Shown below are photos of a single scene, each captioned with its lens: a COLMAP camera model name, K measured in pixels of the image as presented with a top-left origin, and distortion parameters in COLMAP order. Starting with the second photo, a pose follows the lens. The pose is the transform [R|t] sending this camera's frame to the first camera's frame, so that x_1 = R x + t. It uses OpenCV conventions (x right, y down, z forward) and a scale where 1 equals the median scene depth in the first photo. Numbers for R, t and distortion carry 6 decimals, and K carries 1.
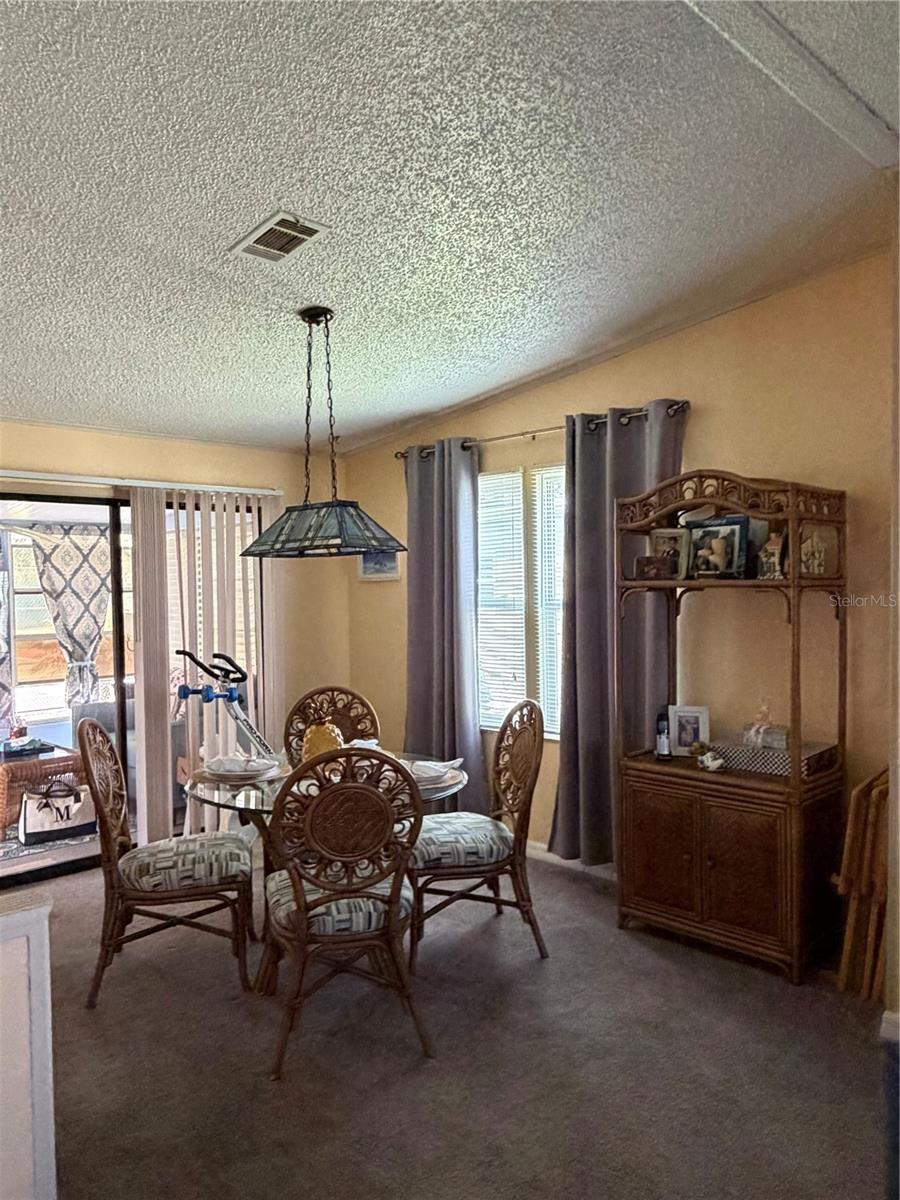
lens RADIAL K [[865.3, 0, 446.2], [0, 865.3, 603.9], [0, 0, 1]] dist [-0.002363, 0.002405]
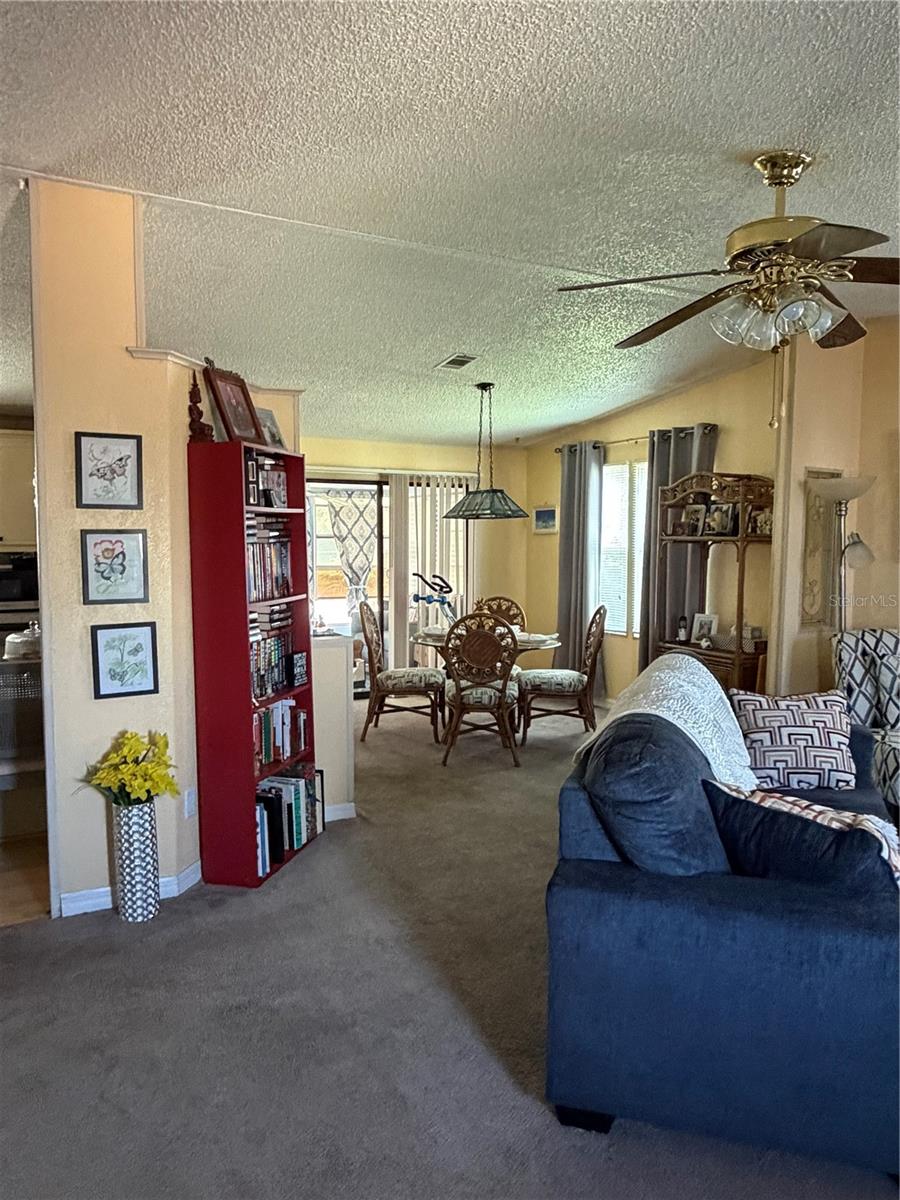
lens RADIAL K [[865.3, 0, 455.8], [0, 865.3, 599.8], [0, 0, 1]] dist [-0.002363, 0.002405]
pose [[0.960495, 0.040574, -0.275323, 0.246228], [-0.026844, 0.998209, 0.053459, 0.015341], [0.276999, -0.043956, 0.959864, -0.623101]]
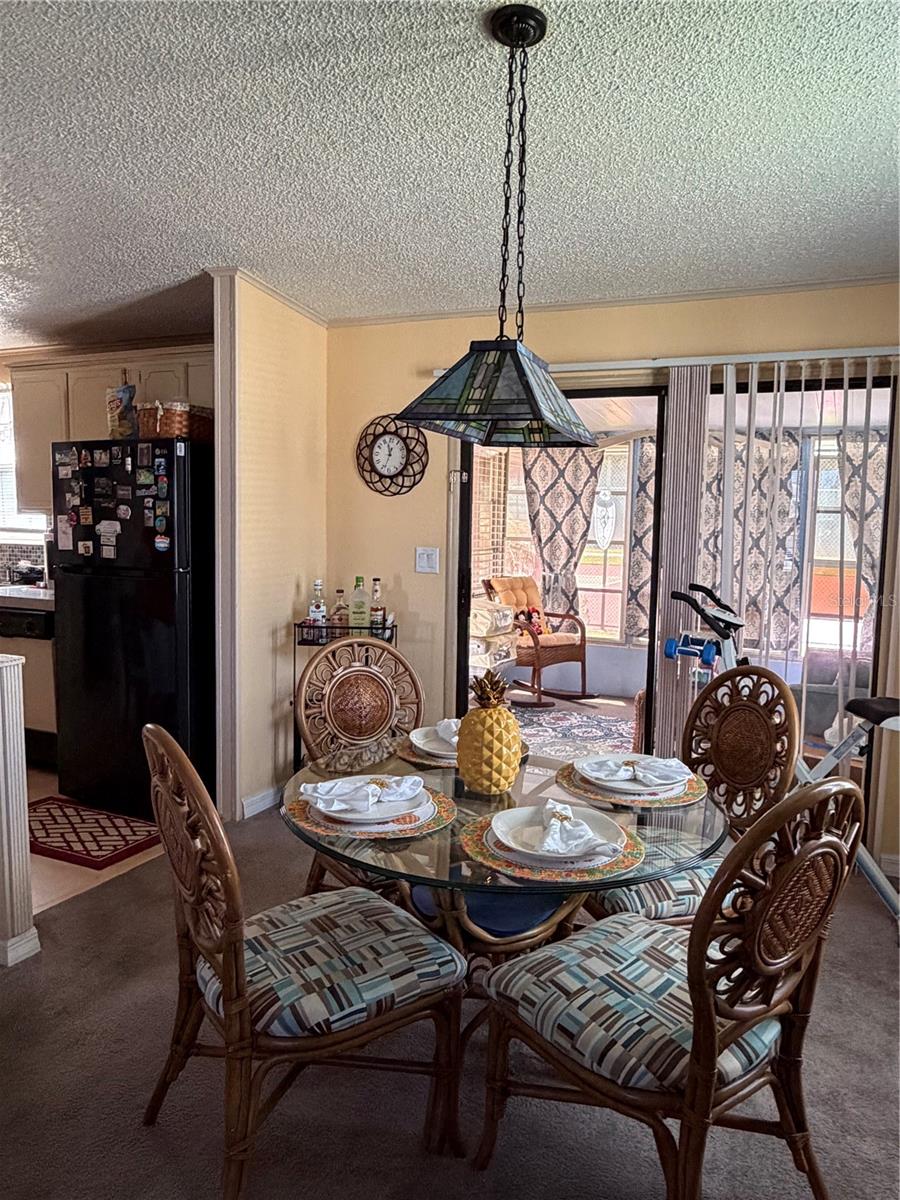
lens RADIAL K [[865.3, 0, 455.2], [0, 865.3, 599.0], [0, 0, 1]] dist [-0.002363, 0.002405]
pose [[0.354040, 0.120463, -0.927440, 0.340023], [-0.048172, 0.992702, 0.110551, -0.006762], [0.933989, 0.005538, 0.357260, 0.594682]]
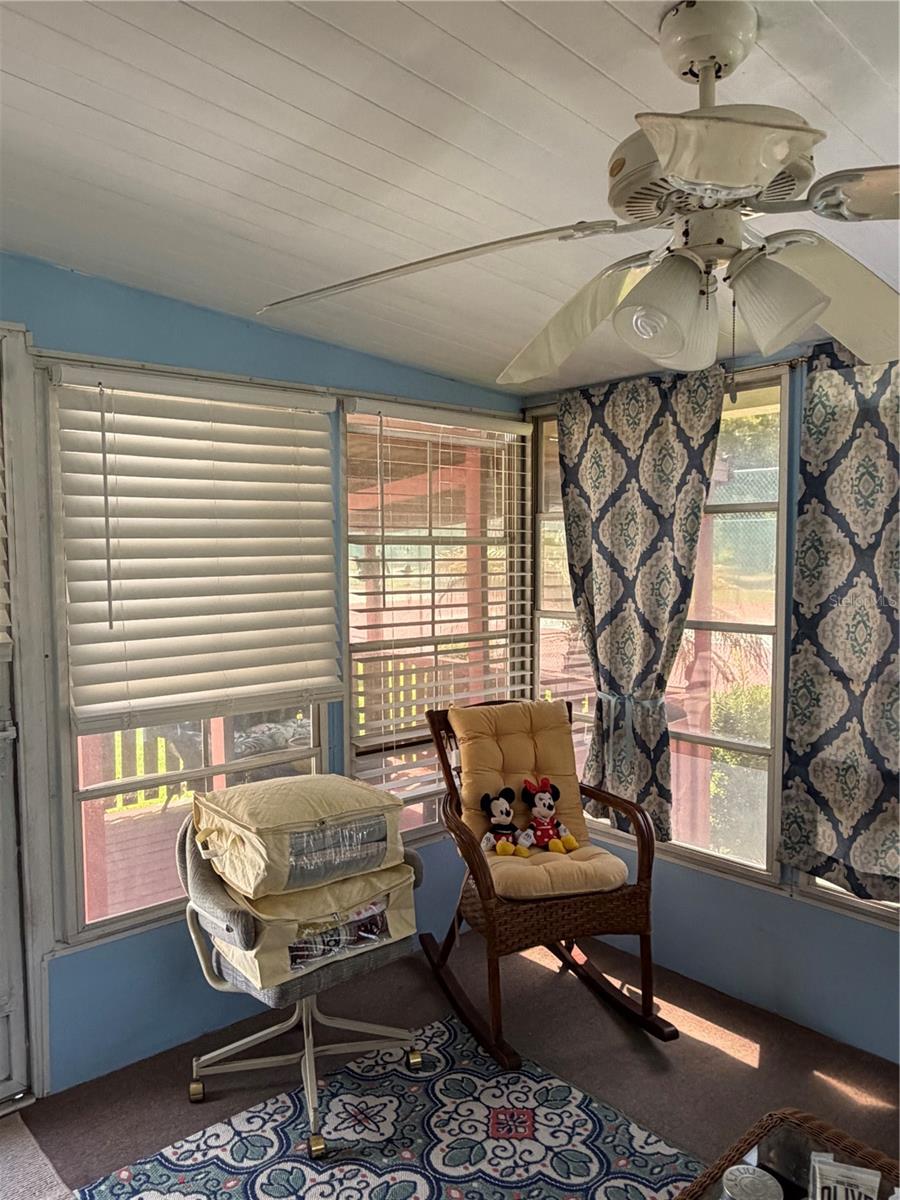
lens RADIAL K [[865.3, 0, 442.3], [0, 865.3, 605.9], [0, 0, 1]] dist [-0.002363, 0.002405]
pose [[-0.051290, 0.082737, -0.995251, -0.427210], [-0.015223, 0.996382, 0.083615, -0.015869], [0.998568, 0.019440, -0.049845, 1.267366]]
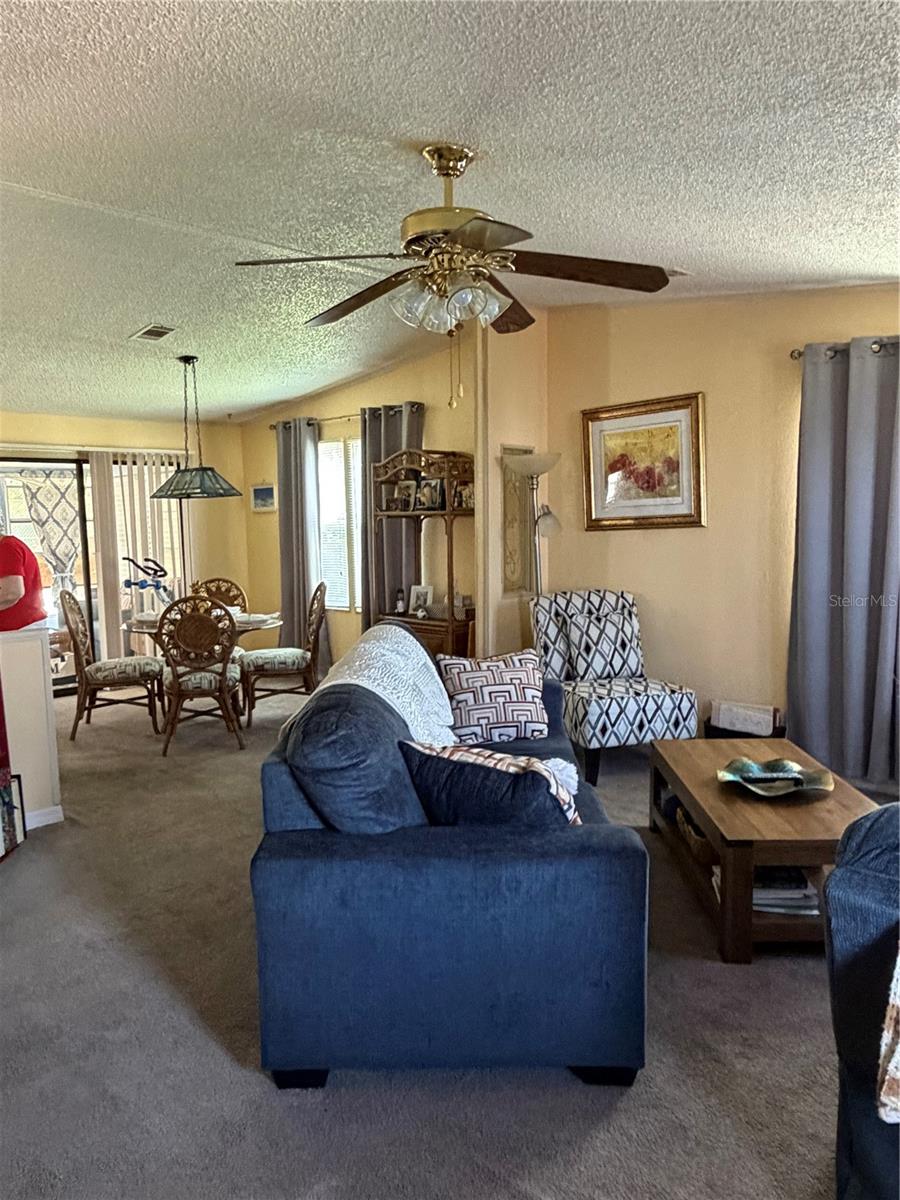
lens RADIAL K [[865.3, 0, 455.3], [0, 865.3, 605.2], [0, 0, 1]] dist [-0.002363, 0.002405]
pose [[0.999696, -0.005985, 0.023910, 0.273549], [0.004009, 0.996635, 0.081872, 0.015784], [-0.024320, -0.081751, 0.996356, -0.629944]]
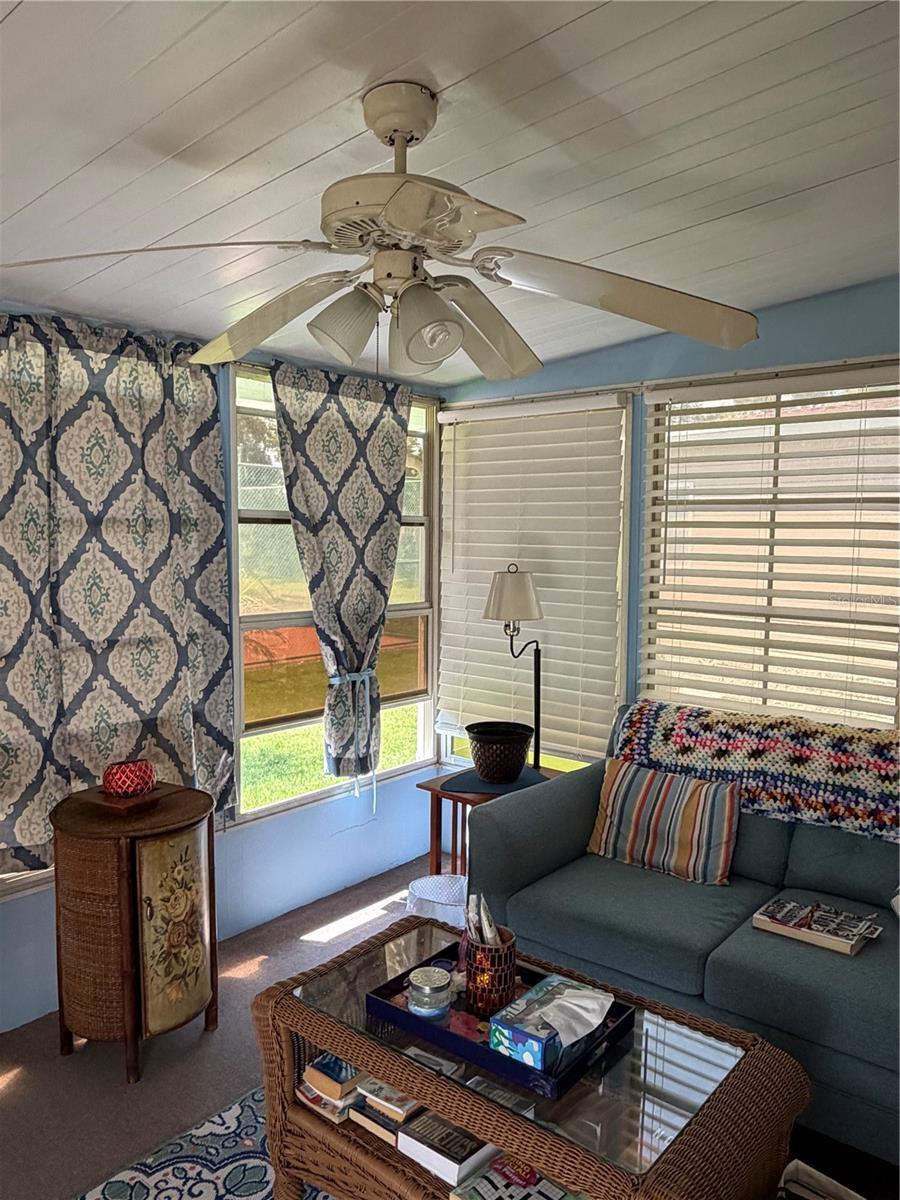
lens RADIAL K [[865.3, 0, 453.5], [0, 865.3, 599.2], [0, 0, 1]] dist [-0.002363, 0.002405]
pose [[0.994279, 0.016664, 0.105511, -0.751279], [-0.022428, 0.998306, 0.053687, 0.002405], [-0.104437, -0.055746, 0.992968, 0.958585]]
